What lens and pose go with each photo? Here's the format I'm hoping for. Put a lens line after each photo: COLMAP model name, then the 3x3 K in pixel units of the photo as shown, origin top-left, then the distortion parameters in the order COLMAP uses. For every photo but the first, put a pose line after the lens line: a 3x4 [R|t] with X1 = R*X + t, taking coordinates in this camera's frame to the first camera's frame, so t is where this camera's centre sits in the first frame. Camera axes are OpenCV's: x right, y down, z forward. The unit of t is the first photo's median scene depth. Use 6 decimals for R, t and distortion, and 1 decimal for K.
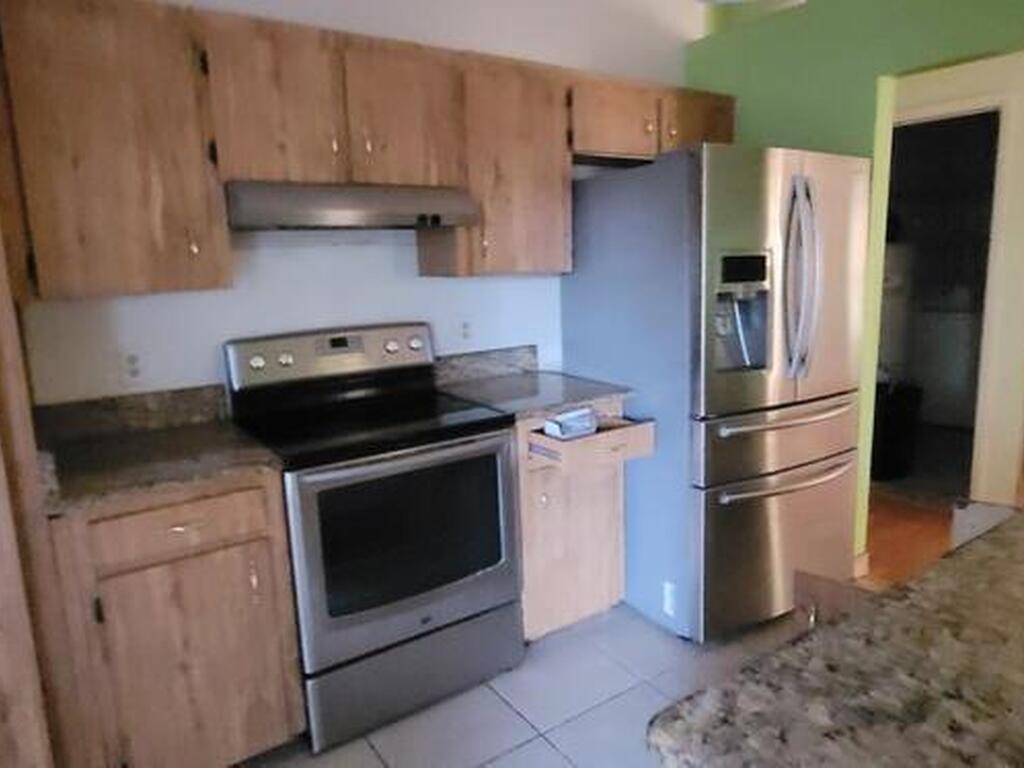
lens RADIAL K [[687.7, 0, 518.3], [0, 687.7, 377.2], [0, 0, 1]] dist [0.002135, -0.003703]
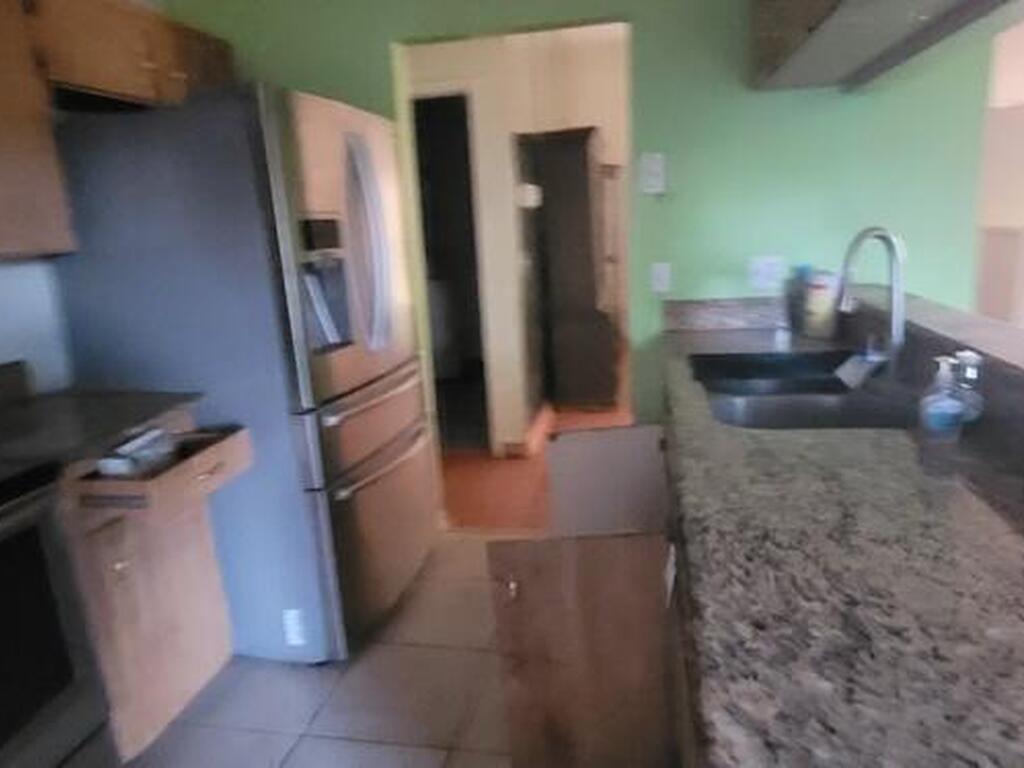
lens RADIAL K [[687.7, 0, 518.3], [0, 687.7, 377.2], [0, 0, 1]] dist [0.002135, -0.003703]
pose [[0.717608, -0.165709, 0.676446, -0.112371], [0.155020, 0.984920, 0.076823, -0.005716], [-0.678976, 0.049734, 0.732474, 0.184045]]
